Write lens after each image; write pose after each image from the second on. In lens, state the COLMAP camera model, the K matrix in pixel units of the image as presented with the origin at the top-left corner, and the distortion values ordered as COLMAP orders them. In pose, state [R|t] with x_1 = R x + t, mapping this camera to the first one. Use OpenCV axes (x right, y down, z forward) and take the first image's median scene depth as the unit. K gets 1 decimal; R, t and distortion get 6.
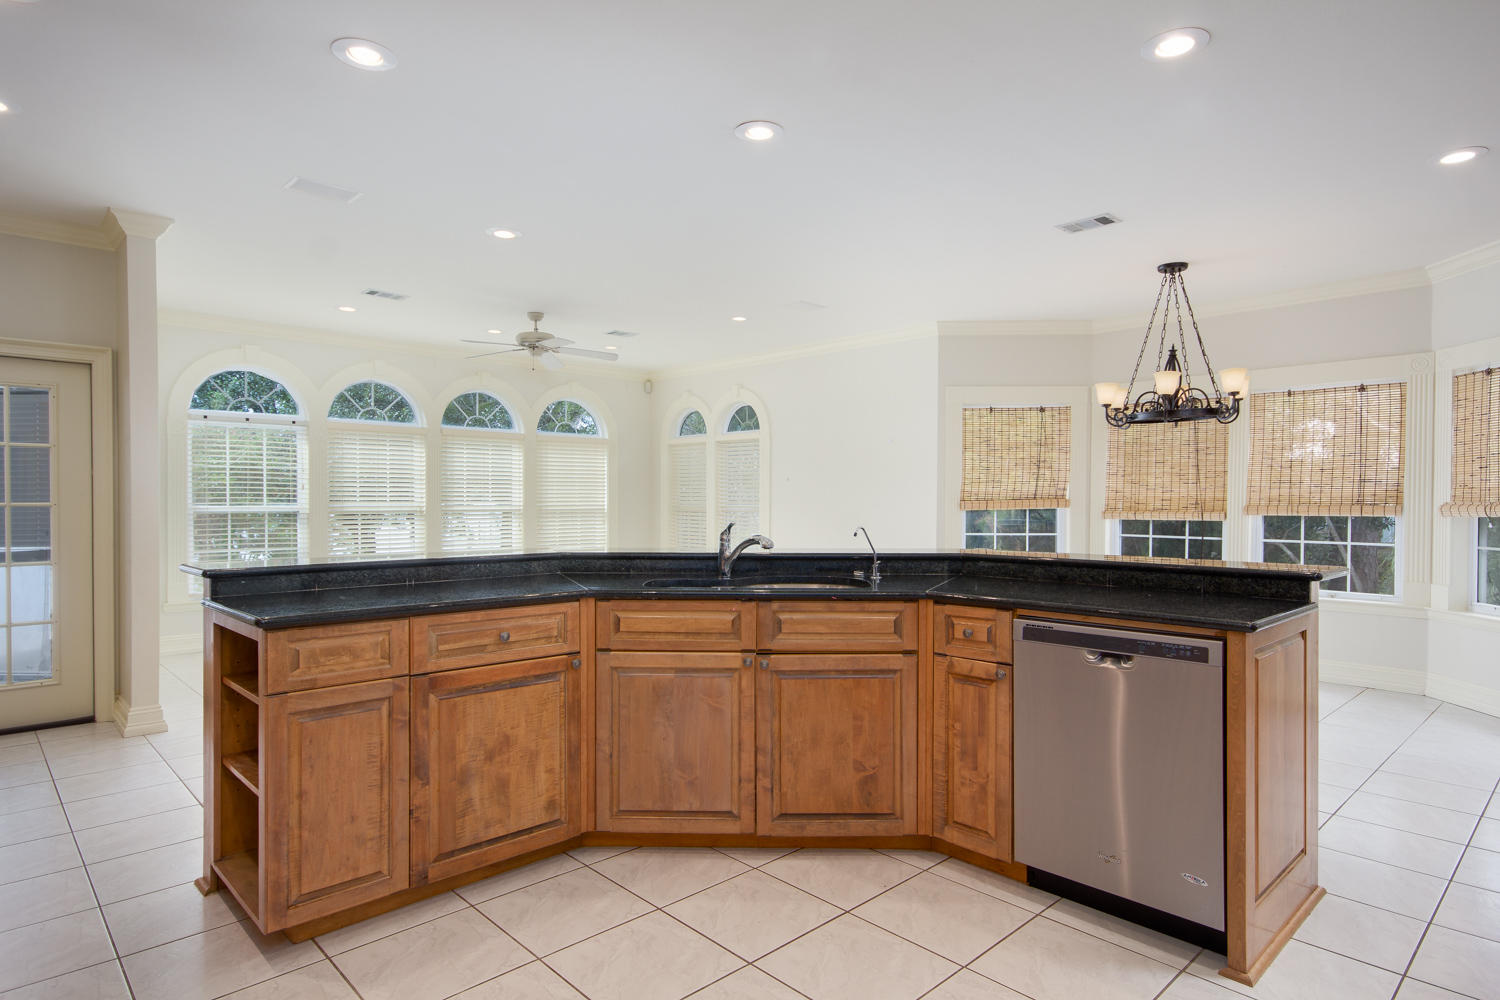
lens RADIAL K [[838.1, 0, 750.0], [0, 838.1, 500.0], [0, 0, 1]] dist [-0.000142, -0.000124]
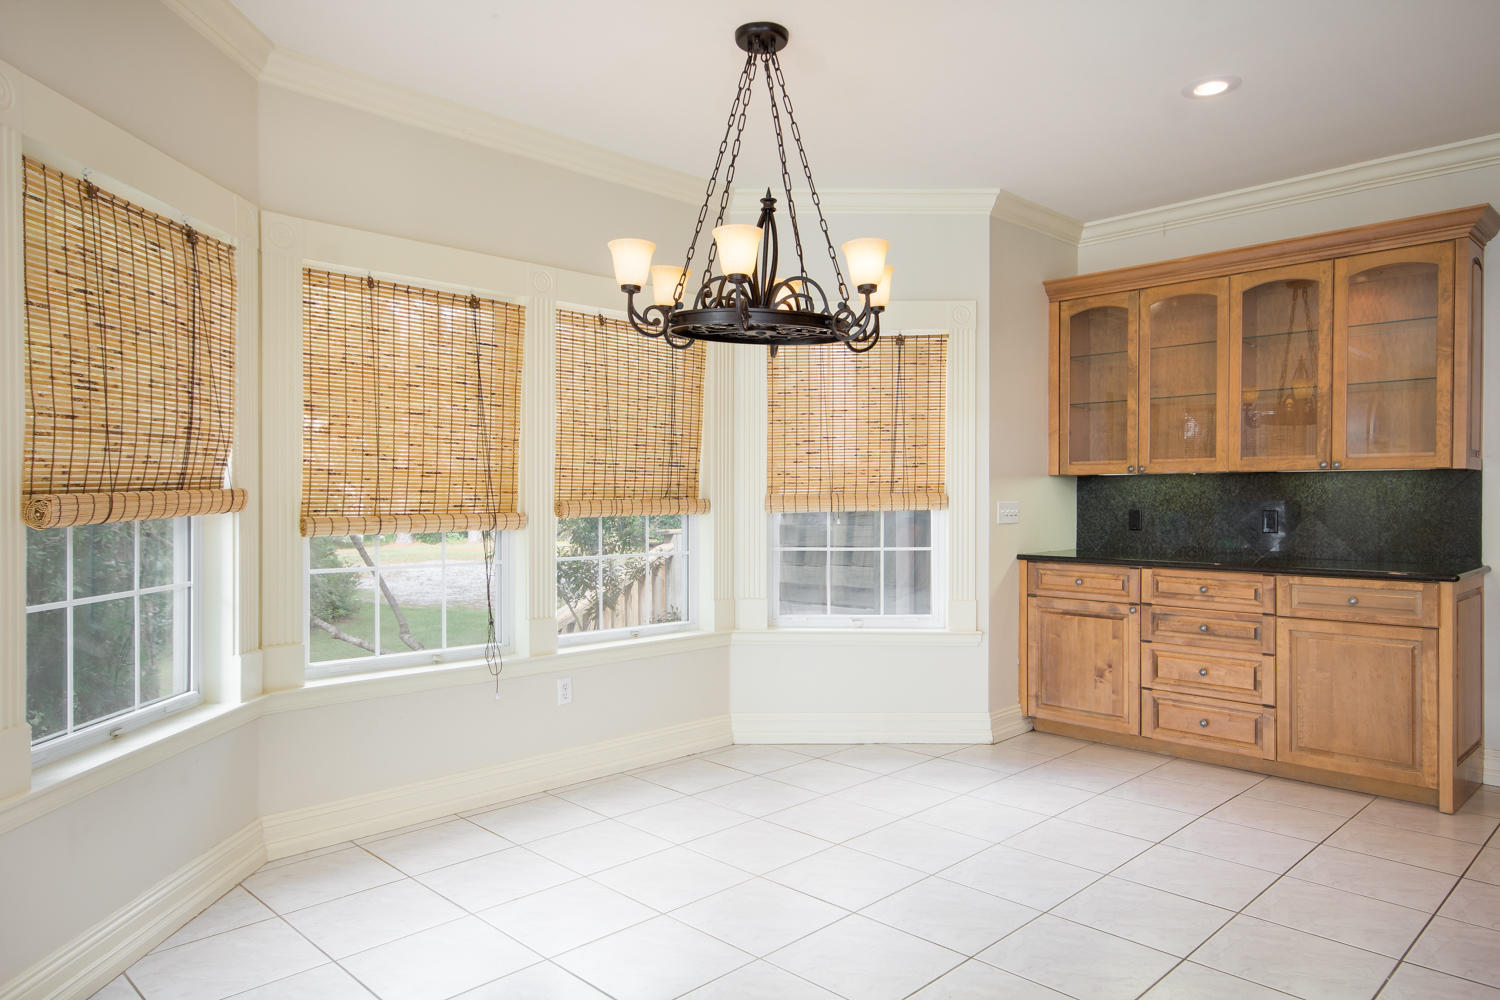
lens RADIAL K [[978.7, 0, 750.0], [0, 978.7, 500.0], [0, 0, 1]] dist [0.026986, 0.000542]
pose [[-0.026761, -0.007745, 0.999612, -0.087882], [0.000774, 0.999970, 0.007768, 0.000634], [-0.999642, 0.000982, -0.026754, 0.914436]]
